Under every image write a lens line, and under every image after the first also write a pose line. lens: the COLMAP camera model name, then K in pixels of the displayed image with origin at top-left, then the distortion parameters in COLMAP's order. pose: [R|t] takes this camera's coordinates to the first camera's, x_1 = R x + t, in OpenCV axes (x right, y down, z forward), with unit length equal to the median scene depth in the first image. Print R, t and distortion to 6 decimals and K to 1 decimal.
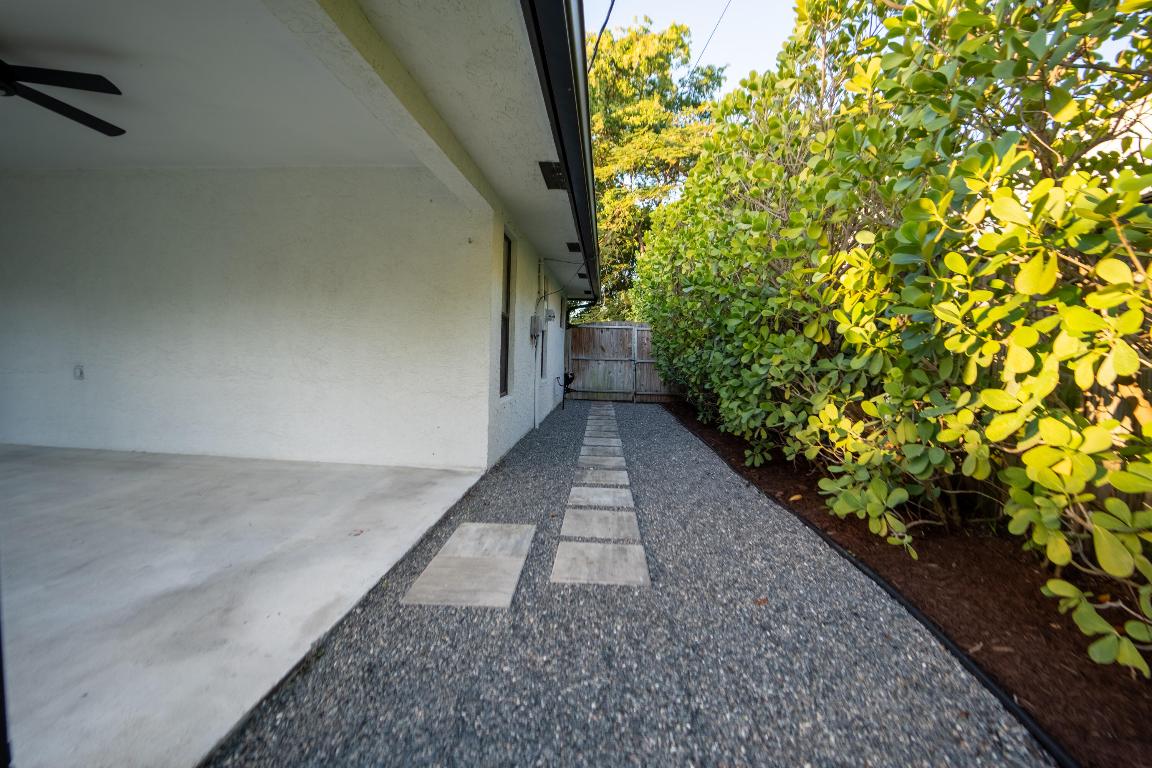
lens RADIAL K [[472.7, 0, 576.0], [0, 472.7, 384.0], [0, 0, 1]] dist [-0.000015, 0.000009]
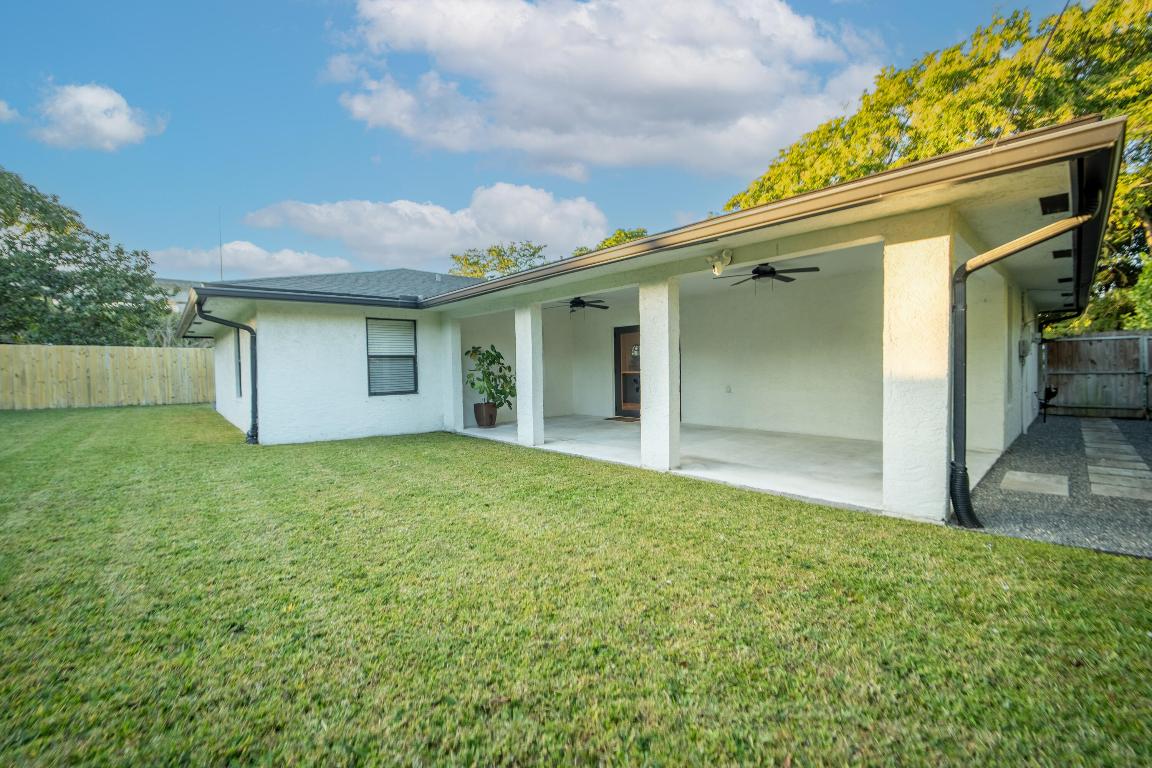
lens RADIAL K [[457.5, 0, 607.5], [0, 457.5, 378.6], [0, 0, 1]] dist [-0.000829, -0.000044]
pose [[0.740276, -0.031619, -0.671559, -0.071092], [-0.006819, 0.998489, -0.054529, 0.022827], [0.672269, 0.044945, 0.738942, -0.472069]]
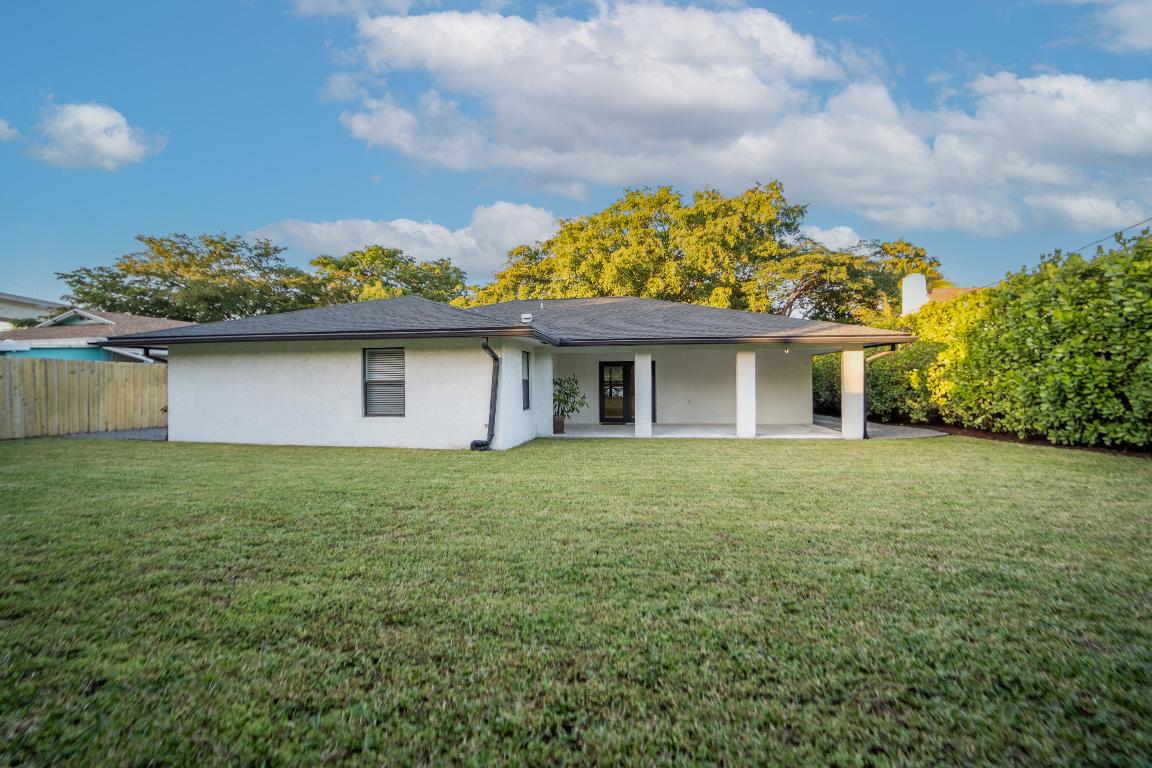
lens RADIAL K [[465.4, 0, 576.0], [0, 465.4, 384.0], [0, 0, 1]] dist [0.000474, 0.000037]
pose [[0.995507, -0.048179, -0.081513, -0.965595], [0.042609, 0.996724, -0.068745, 0.023104], [0.084558, 0.064963, 0.994299, -1.579827]]
